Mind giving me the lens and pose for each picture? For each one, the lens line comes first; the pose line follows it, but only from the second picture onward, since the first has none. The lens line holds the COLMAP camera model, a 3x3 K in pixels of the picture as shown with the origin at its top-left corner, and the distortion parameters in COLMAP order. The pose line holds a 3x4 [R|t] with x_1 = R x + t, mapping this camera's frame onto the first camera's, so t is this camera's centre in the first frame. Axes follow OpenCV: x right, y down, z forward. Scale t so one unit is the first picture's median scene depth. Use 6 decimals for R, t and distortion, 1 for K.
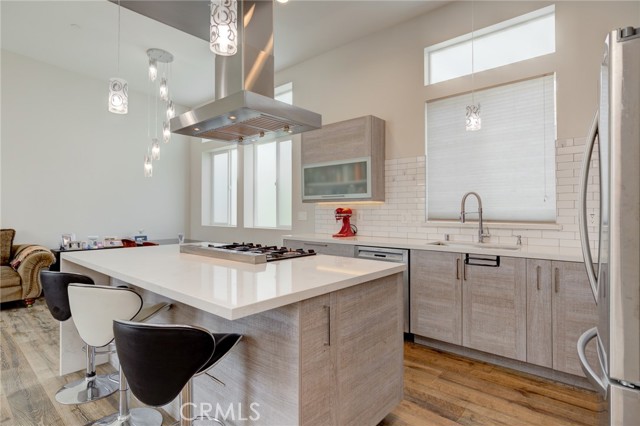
lens RADIAL K [[334.7, 0, 320.0], [0, 334.7, 213.0], [0, 0, 1]] dist [-0.001238, -0.000104]
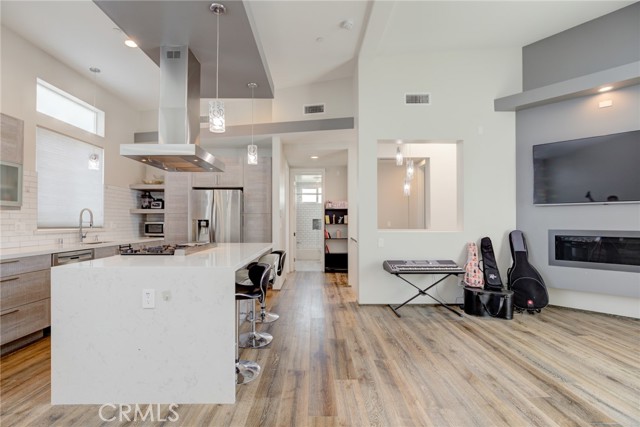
lens RADIAL K [[292.9, 0, 312.6], [0, 292.9, 218.1], [0, 0, 1]] dist [-0.025241, 0.007415]
pose [[-0.657310, 0.009706, 0.753557, -0.975874], [0.002927, 0.999942, -0.010327, -0.001625], [-0.753614, -0.004583, -0.657301, 0.878360]]
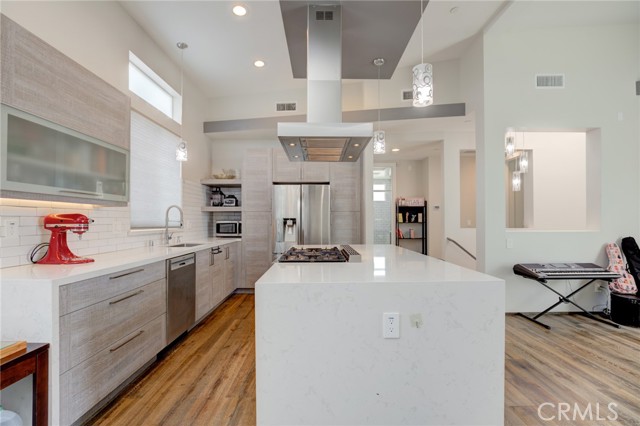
lens RADIAL K [[291.0, 0, 319.9], [0, 291.0, 219.1], [0, 0, 1]] dist [-0.012534, 0.001161]
pose [[-0.661652, 0.004975, 0.749794, -0.627982], [0.005033, 0.999985, -0.002193, -0.002180], [-0.749794, 0.002323, -0.661667, 1.072207]]
